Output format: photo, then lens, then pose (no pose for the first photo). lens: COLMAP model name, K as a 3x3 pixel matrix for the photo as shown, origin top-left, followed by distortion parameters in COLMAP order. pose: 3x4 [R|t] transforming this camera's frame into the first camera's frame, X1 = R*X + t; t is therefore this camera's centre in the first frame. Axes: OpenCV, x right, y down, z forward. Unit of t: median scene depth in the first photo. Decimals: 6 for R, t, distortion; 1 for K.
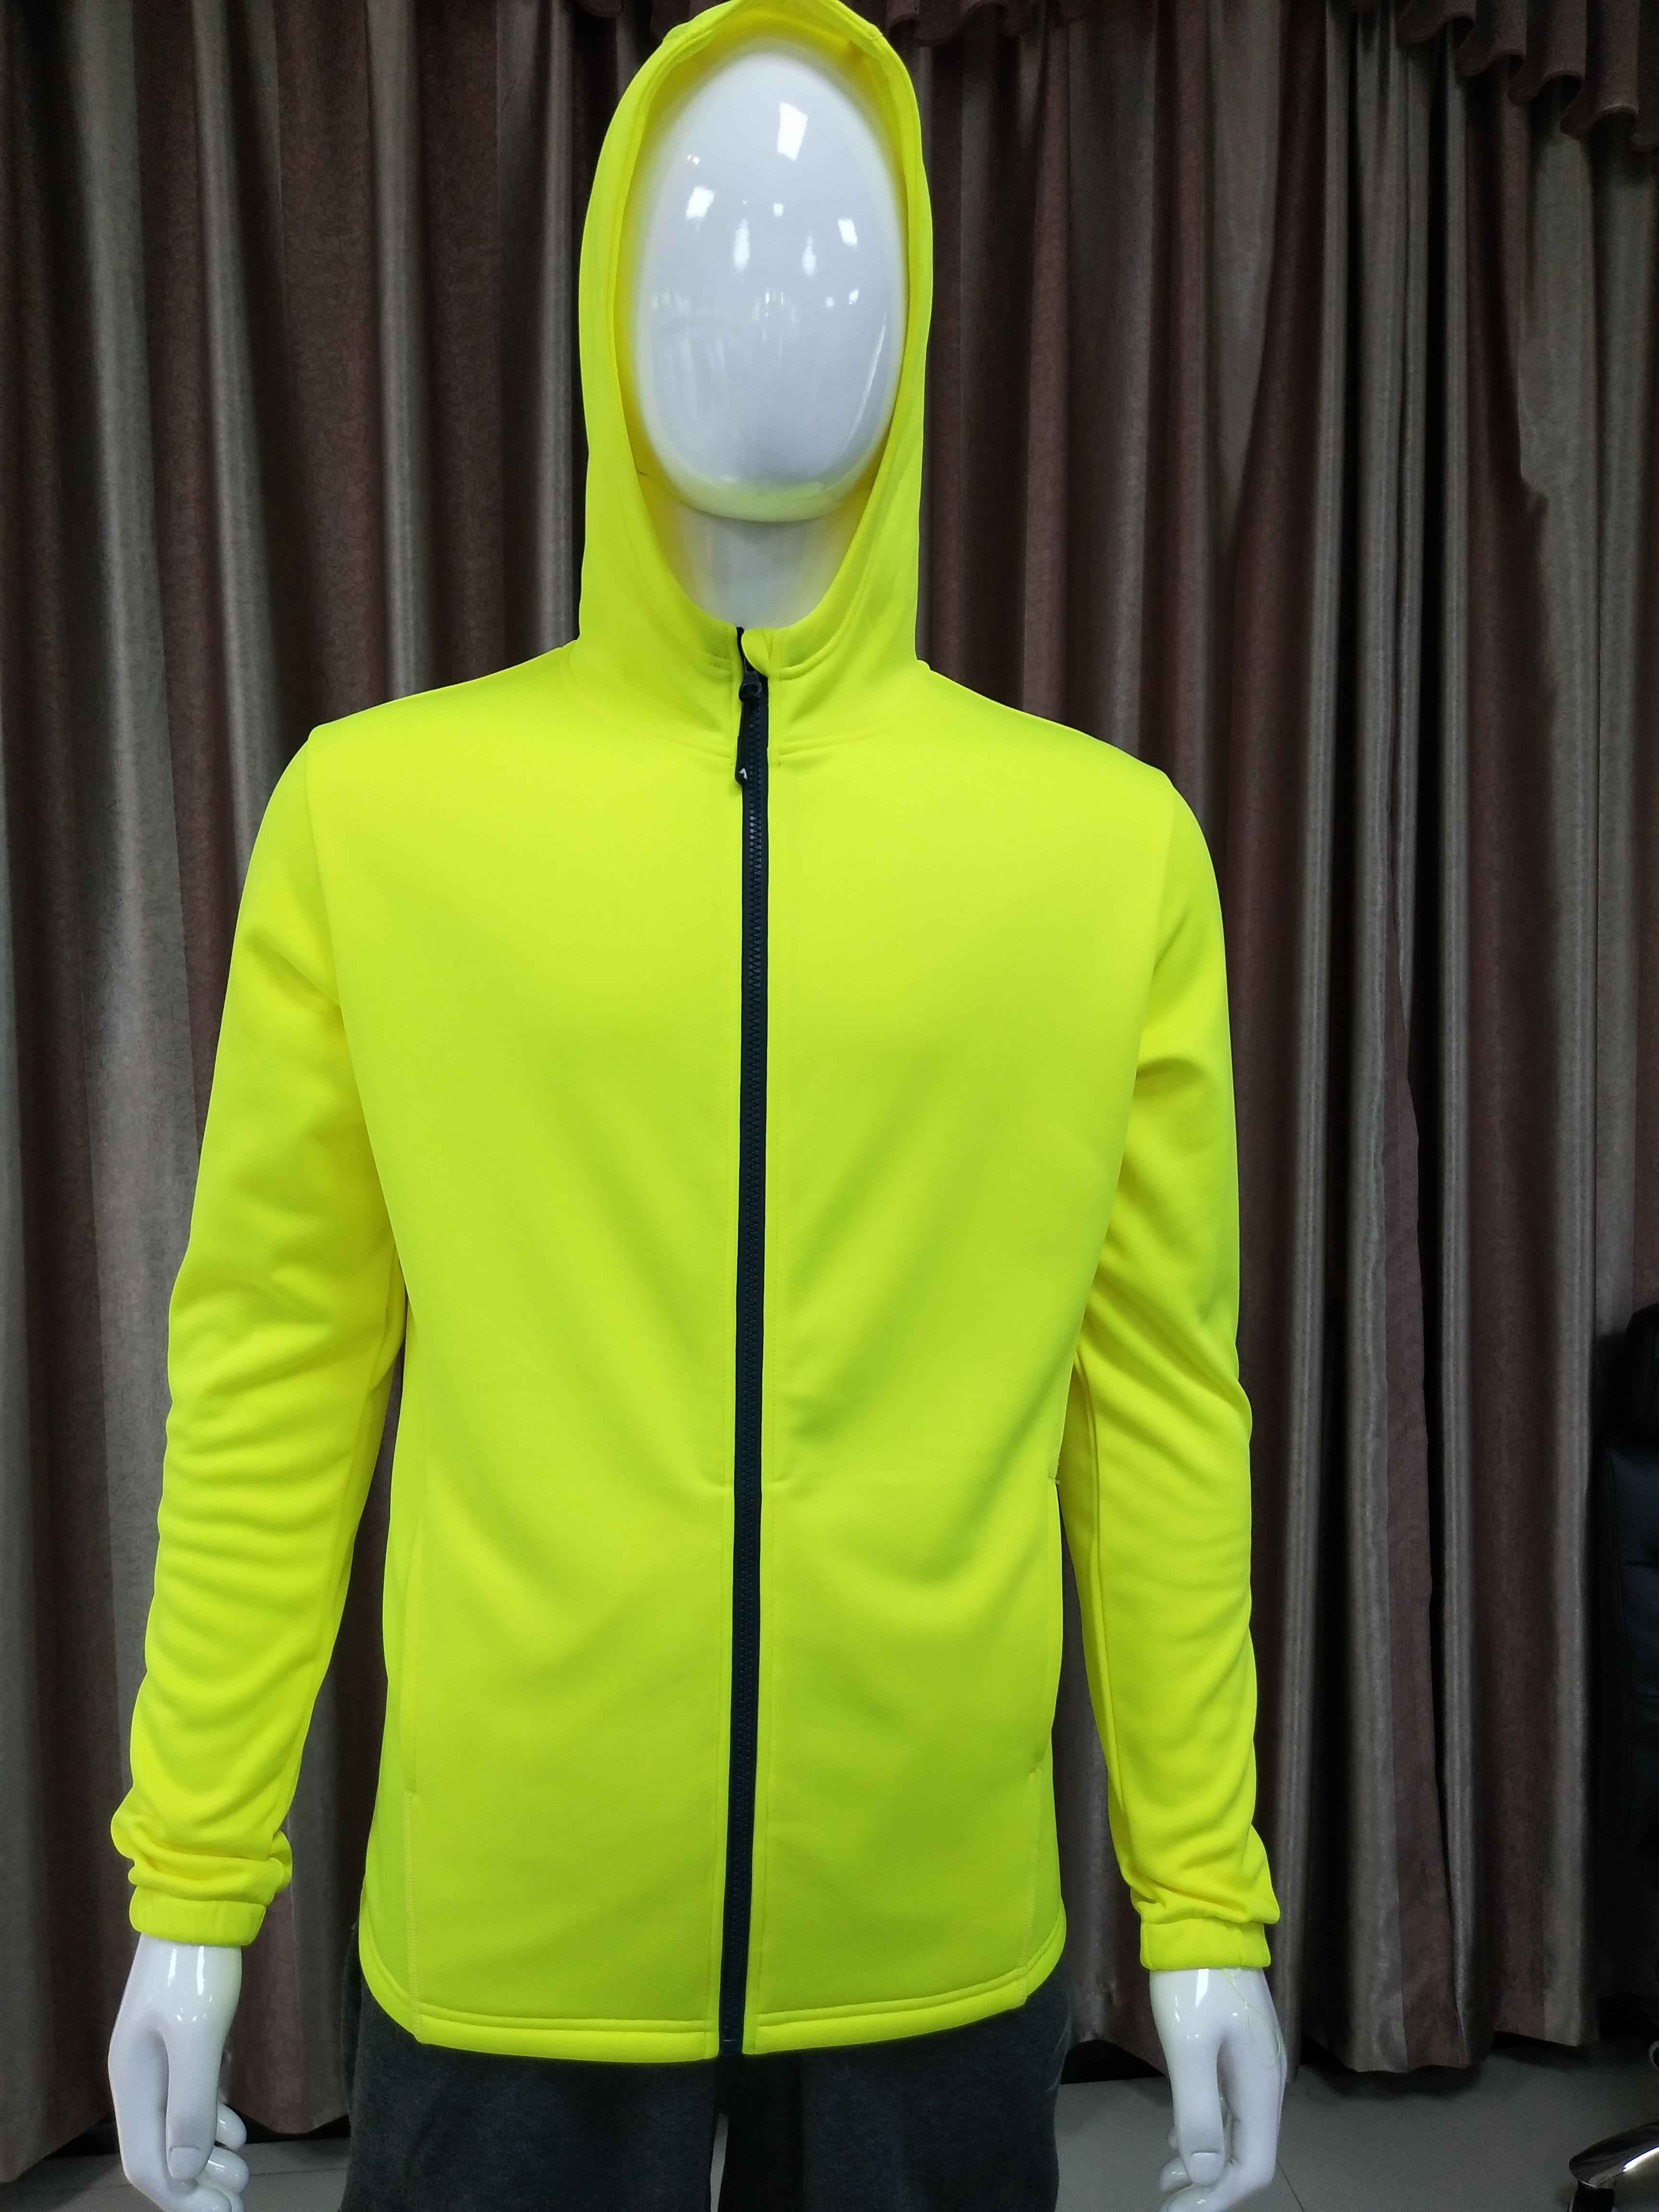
lens RADIAL K [[1714.8, 0, 842.3], [0, 1714.8, 1132.1], [0, 0, 1]] dist [0.063817, -0.118127]
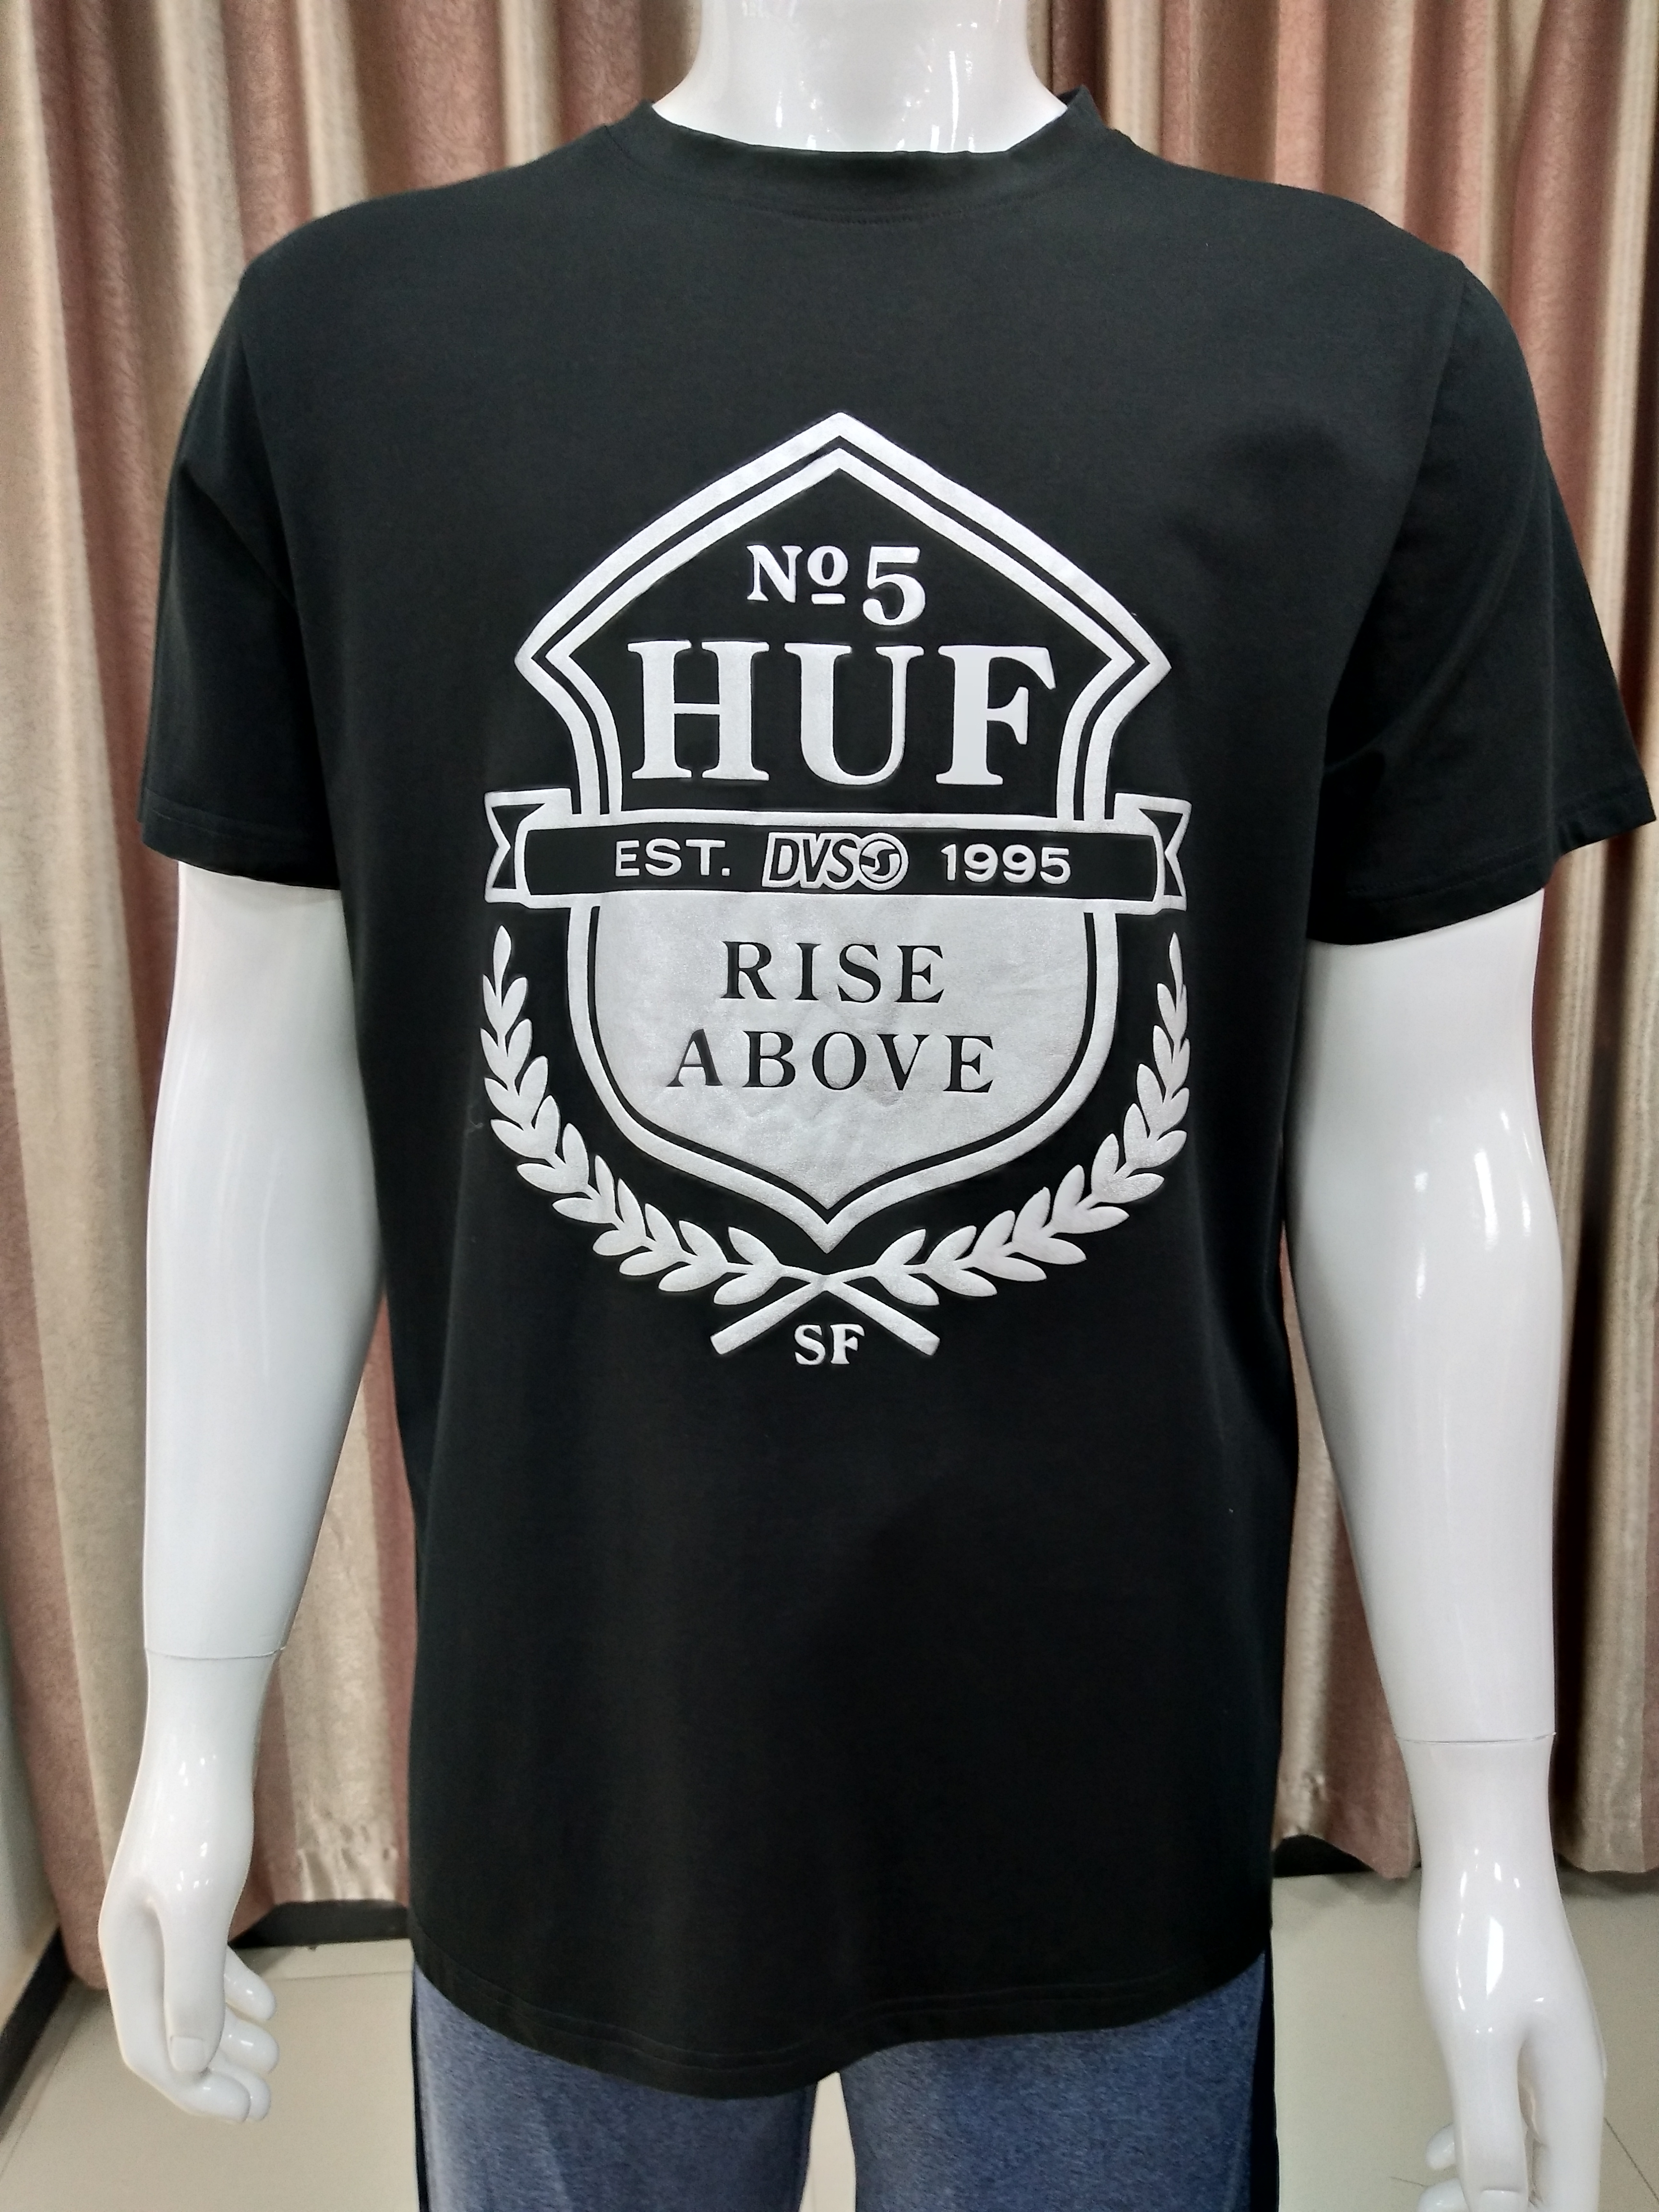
lens RADIAL K [[1714.8, 0, 846.3], [0, 1714.8, 1107.6], [0, 0, 1]] dist [0.063817, -0.118127]
pose [[0.999088, -0.007195, -0.042083, -0.067091], [0.012491, 0.991829, 0.126958, 0.011696], [0.040826, -0.127368, 0.991015, 0.122986]]
